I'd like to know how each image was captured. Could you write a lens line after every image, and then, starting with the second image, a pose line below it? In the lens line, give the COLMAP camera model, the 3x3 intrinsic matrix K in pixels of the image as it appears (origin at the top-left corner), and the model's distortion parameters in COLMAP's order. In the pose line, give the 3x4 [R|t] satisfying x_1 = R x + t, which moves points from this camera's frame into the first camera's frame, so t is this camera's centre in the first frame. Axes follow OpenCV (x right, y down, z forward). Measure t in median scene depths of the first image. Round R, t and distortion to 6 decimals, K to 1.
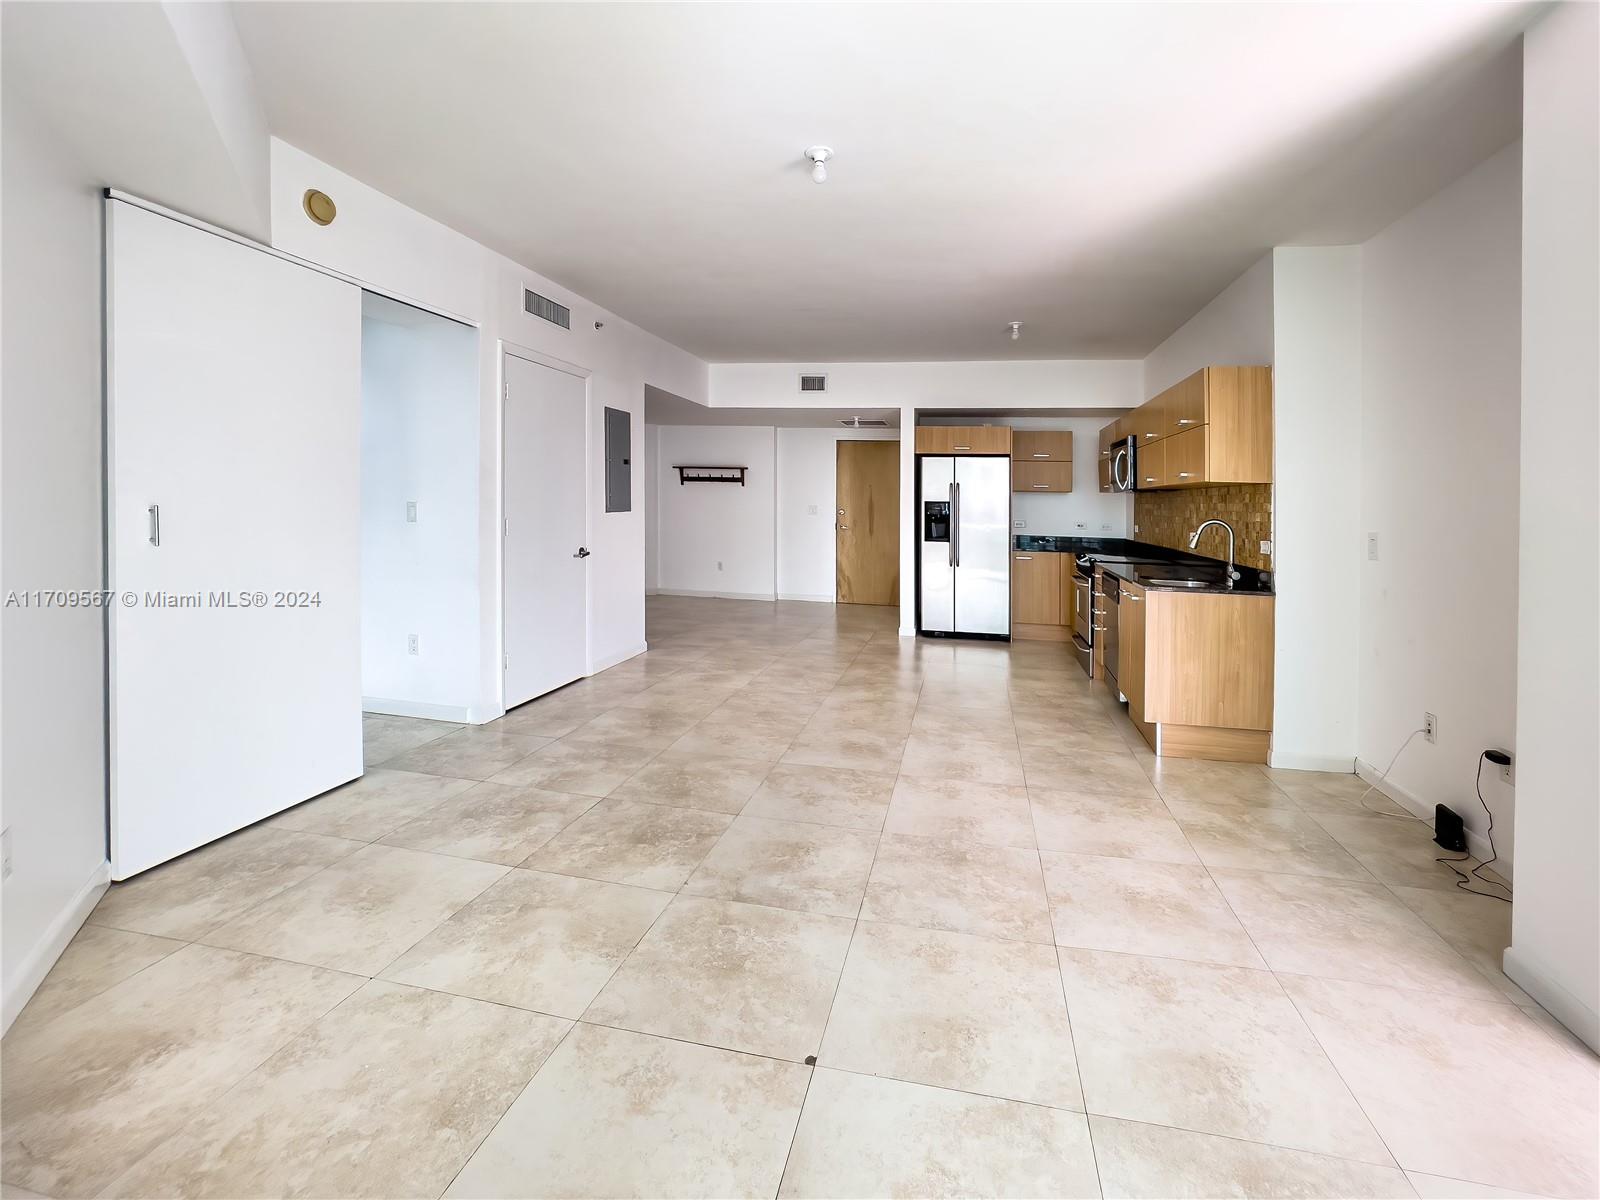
lens RADIAL K [[658.5, 0, 800.0], [0, 658.5, 600.0], [0, 0, 1]] dist [-0.063780, -0.000024]
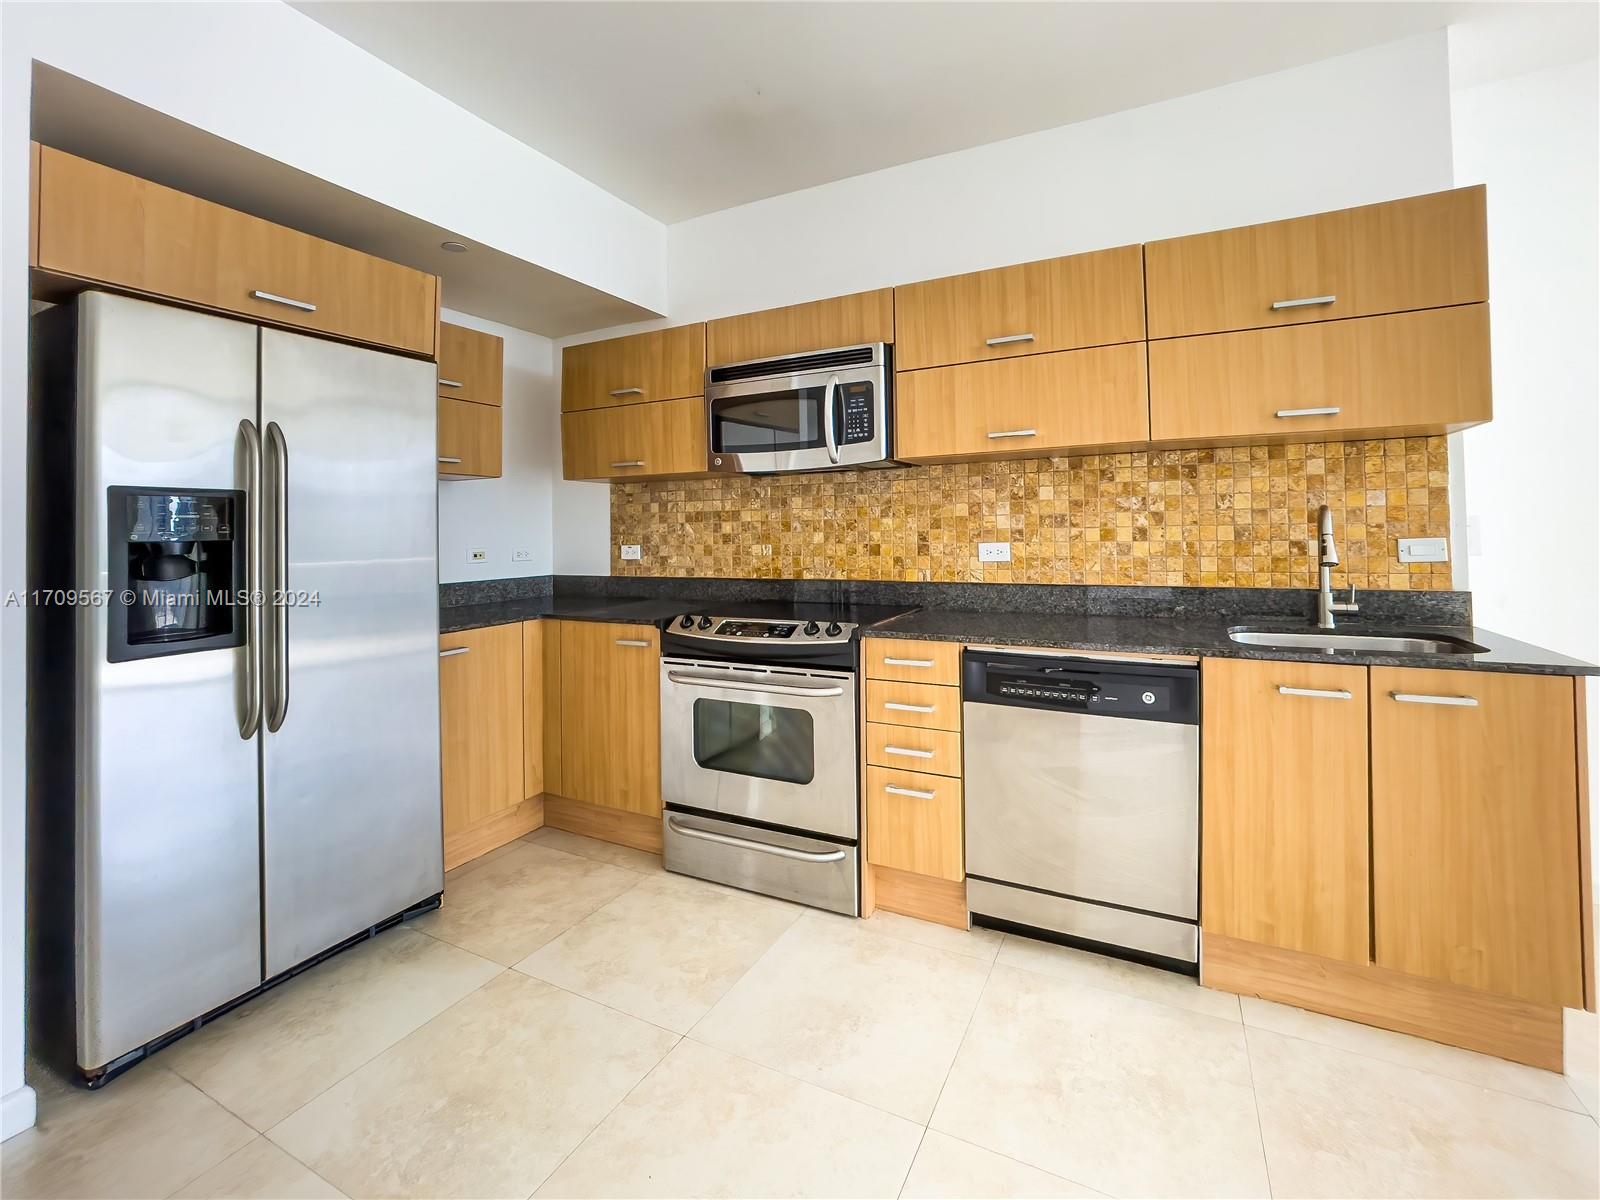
lens RADIAL K [[693.5, 0, 800.1], [0, 693.5, 522.4], [0, 0, 1]] dist [-0.037712, 0.000124]
pose [[0.225202, -0.000446, 0.974312, 0.019260], [0.163496, 0.985837, -0.037339, -0.091055], [-0.960496, 0.167705, 0.222085, 0.727160]]
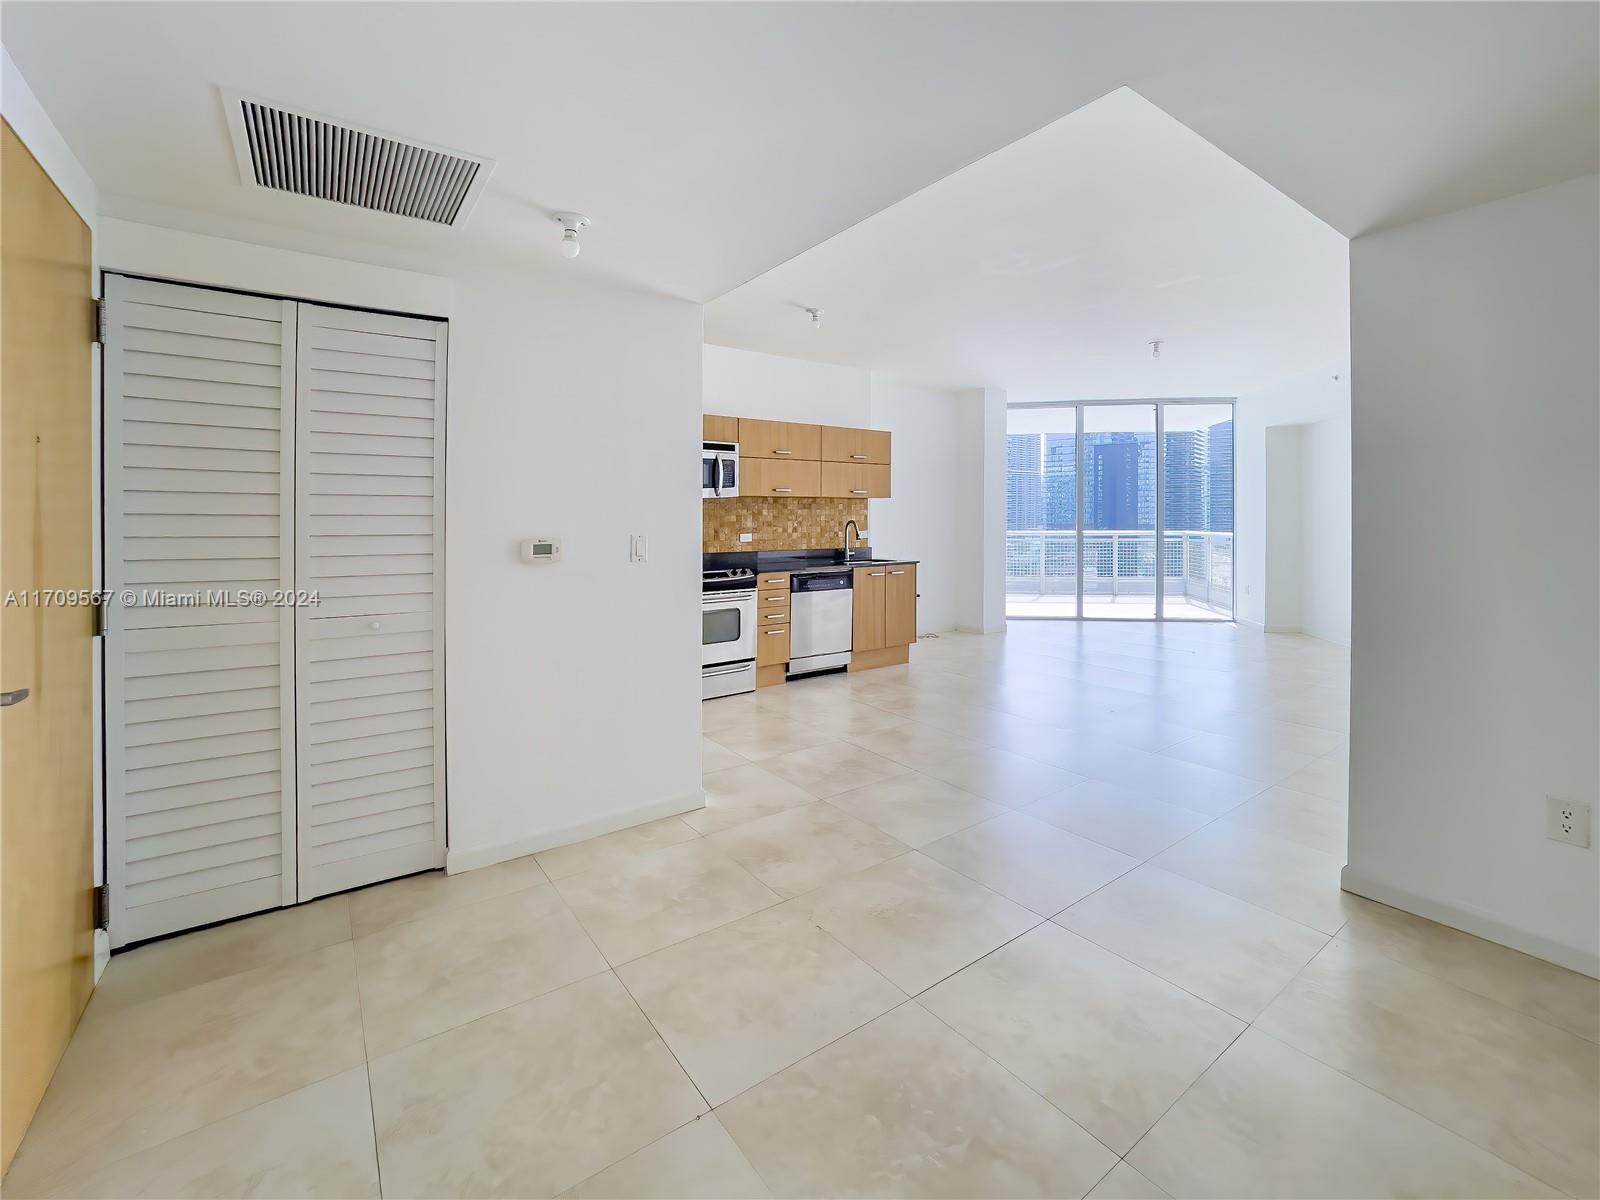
lens RADIAL K [[670.8, 0, 800.0], [0, 670.8, 600.0], [0, 0, 1]] dist [-0.000701, -0.000040]
pose [[-0.767084, -0.091581, 0.634976, -0.188164], [0.089052, 0.964977, 0.246756, -0.204149], [-0.635336, 0.245828, -0.732064, 1.338197]]
